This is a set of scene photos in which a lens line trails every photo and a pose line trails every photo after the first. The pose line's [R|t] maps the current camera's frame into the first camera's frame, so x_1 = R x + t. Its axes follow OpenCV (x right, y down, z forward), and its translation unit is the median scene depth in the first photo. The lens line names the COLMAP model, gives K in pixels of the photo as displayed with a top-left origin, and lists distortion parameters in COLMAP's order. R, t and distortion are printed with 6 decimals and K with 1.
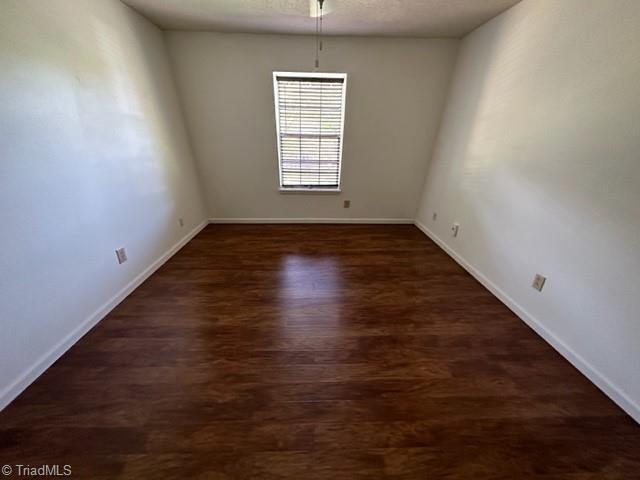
lens RADIAL K [[254.7, 0, 320.0], [0, 254.7, 240.0], [0, 0, 1]] dist [0.001459, 0.000028]
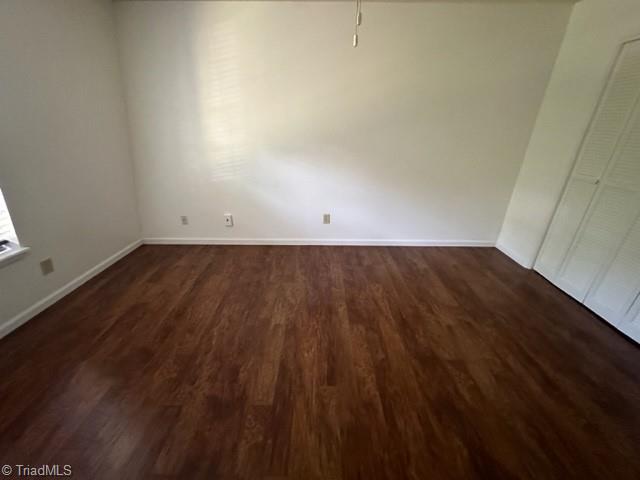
lens RADIAL K [[254.7, 0, 320.0], [0, 254.7, 240.0], [0, 0, 1]] dist [0.001459, 0.000028]
pose [[0.038454, -0.425653, 0.904069, -0.661308], [0.388054, 0.840091, 0.379026, -0.352009], [-0.920834, 0.336253, 0.197481, 0.786269]]
